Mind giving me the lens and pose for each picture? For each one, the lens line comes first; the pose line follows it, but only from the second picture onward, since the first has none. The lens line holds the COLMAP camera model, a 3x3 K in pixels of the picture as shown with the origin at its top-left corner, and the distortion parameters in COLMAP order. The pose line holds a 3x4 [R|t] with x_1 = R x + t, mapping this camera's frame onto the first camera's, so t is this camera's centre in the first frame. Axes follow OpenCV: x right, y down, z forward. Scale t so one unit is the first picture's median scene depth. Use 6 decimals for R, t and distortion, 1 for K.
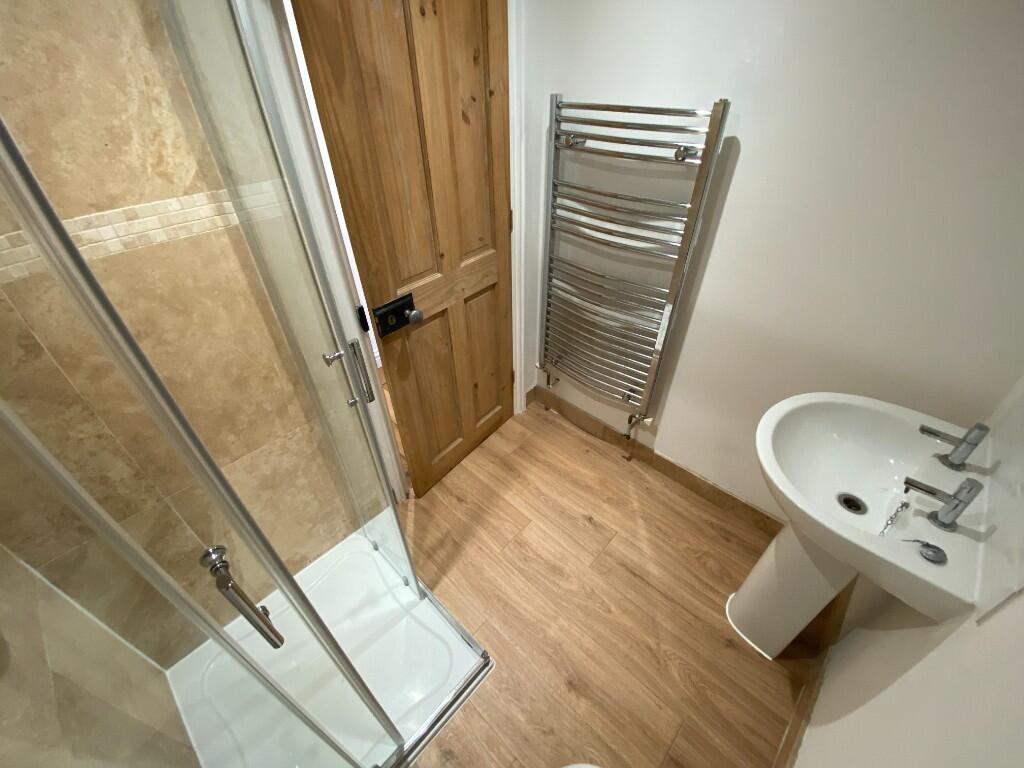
lens RADIAL K [[413.9, 0, 509.6], [0, 413.9, 380.8], [0, 0, 1]] dist [0.043225, -0.030387]
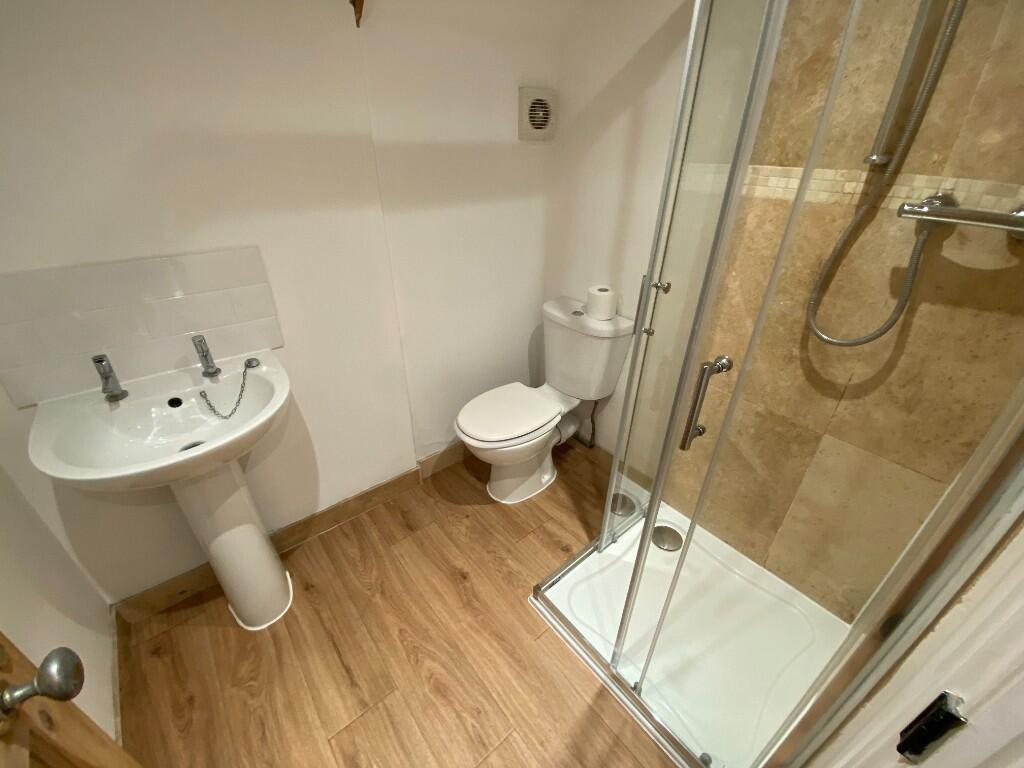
lens RADIAL K [[413.9, 0, 509.6], [0, 413.9, 380.8], [0, 0, 1]] dist [0.043225, -0.030387]
pose [[-0.992054, -0.062439, 0.109226, -0.062494], [0.076930, 0.385905, 0.919325, -0.482529], [-0.099553, 0.920423, -0.378035, 0.808050]]
